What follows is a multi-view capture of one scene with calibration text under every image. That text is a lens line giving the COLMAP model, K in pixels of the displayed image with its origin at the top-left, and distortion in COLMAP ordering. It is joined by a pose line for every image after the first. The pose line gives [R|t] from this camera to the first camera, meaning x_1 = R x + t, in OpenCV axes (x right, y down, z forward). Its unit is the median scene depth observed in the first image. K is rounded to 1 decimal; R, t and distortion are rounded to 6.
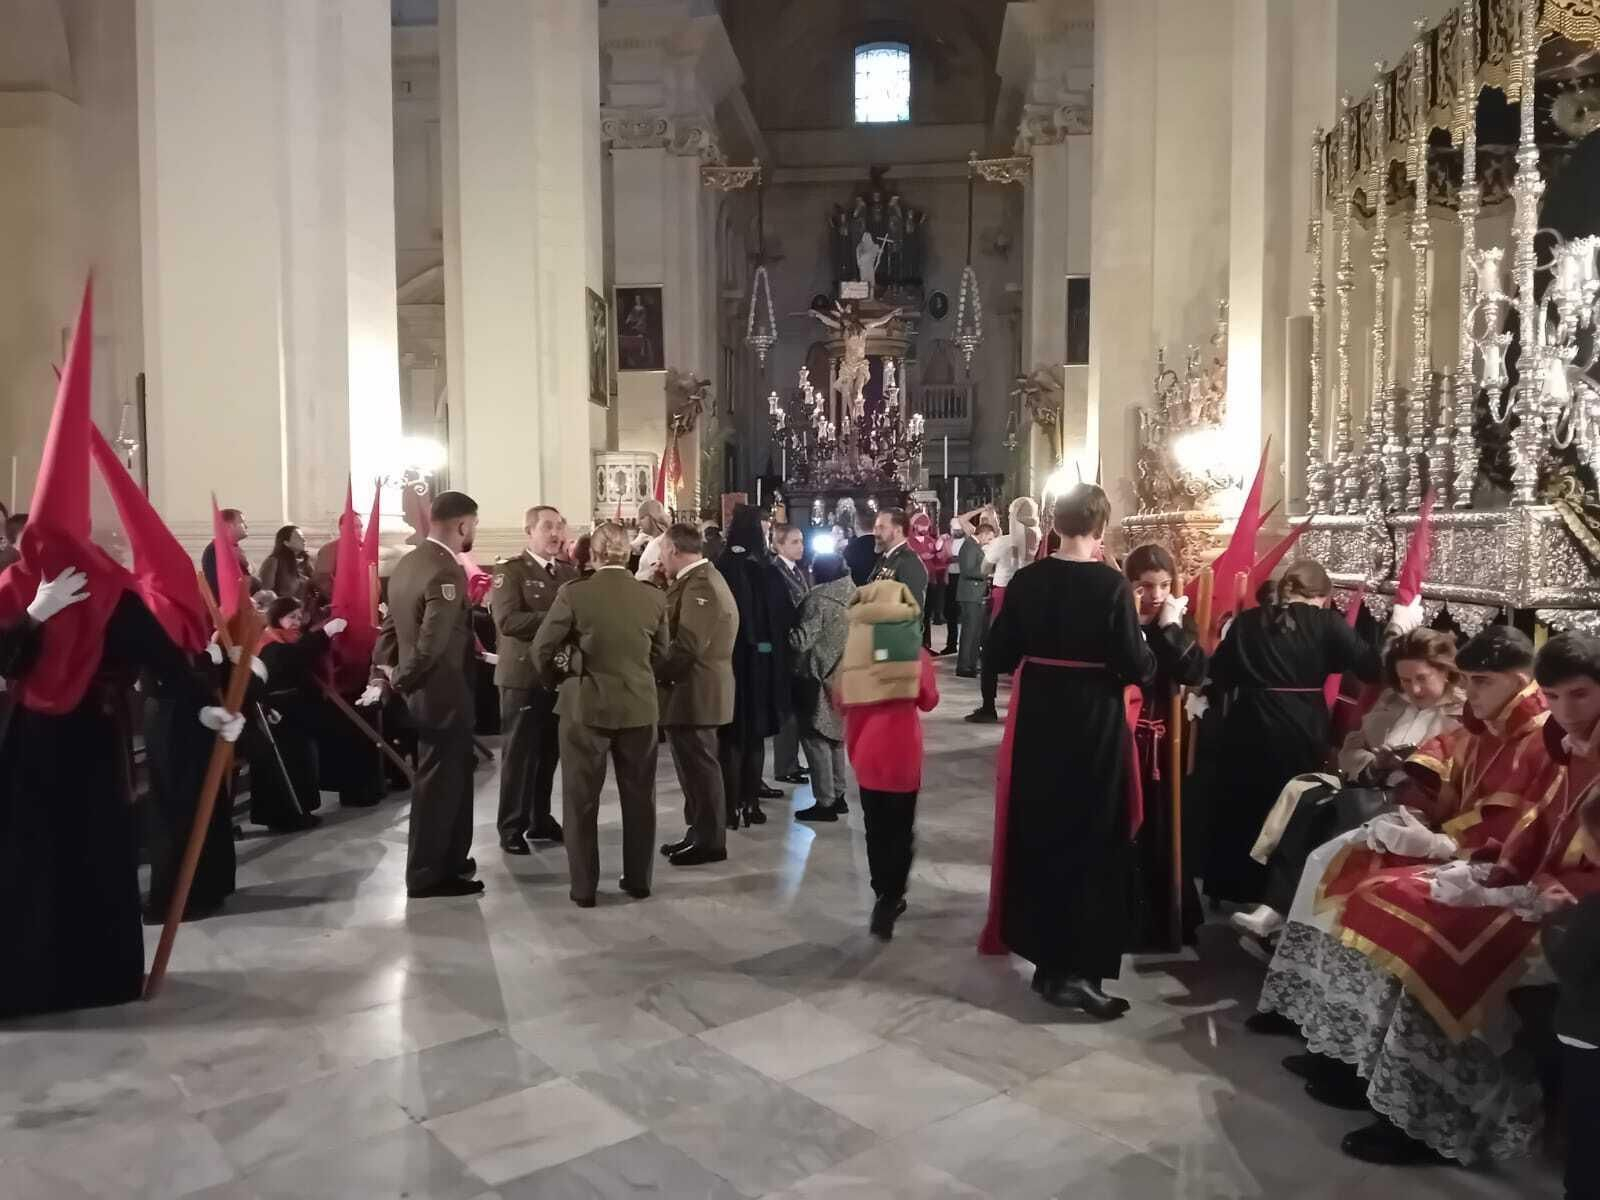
lens RADIAL K [[1222.5, 0, 797.7], [0, 1222.5, 603.4], [0, 0, 1]] dist [0.038435, -0.081971]
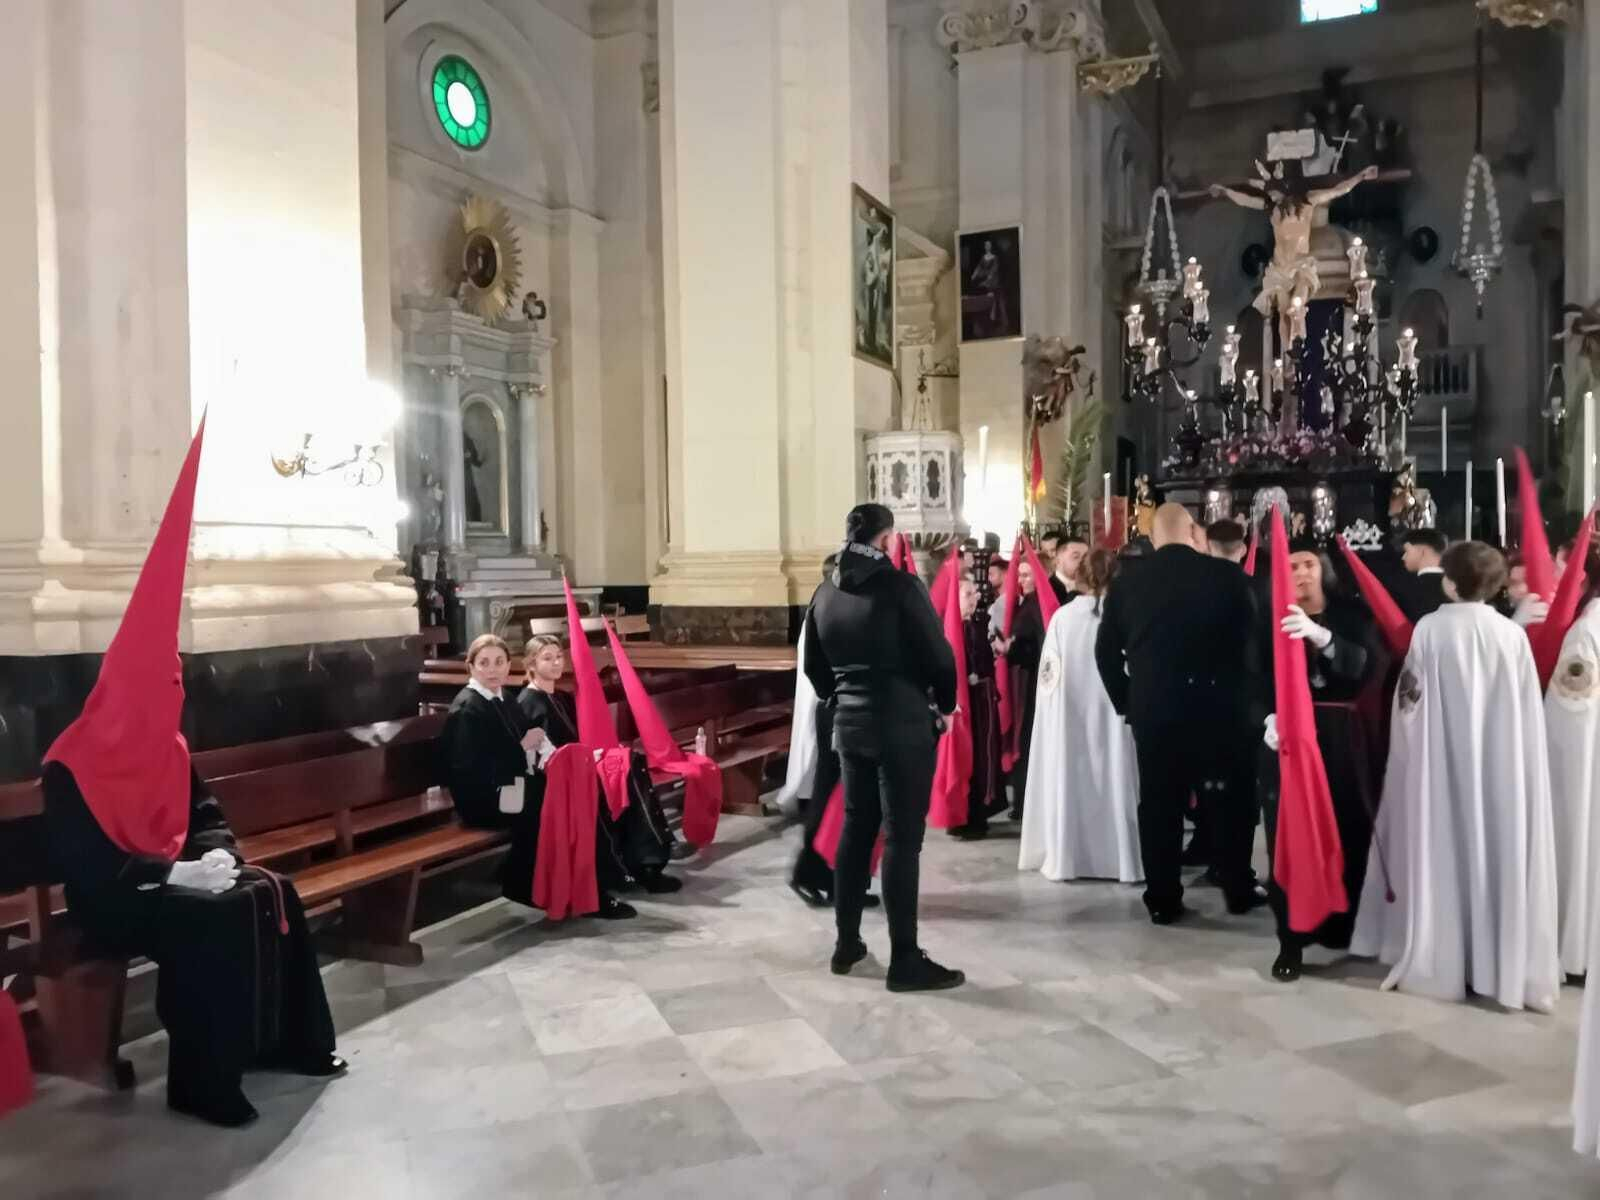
lens RADIAL K [[1222.5, 0, 834.5], [0, 1222.5, 604.9], [0, 0, 1]] dist [0.038435, -0.081971]
pose [[0.948055, -0.002567, -0.318095, 0.018380], [-0.004119, 0.999785, -0.020344, -0.013647], [0.318079, 0.020598, 0.947840, 0.265182]]
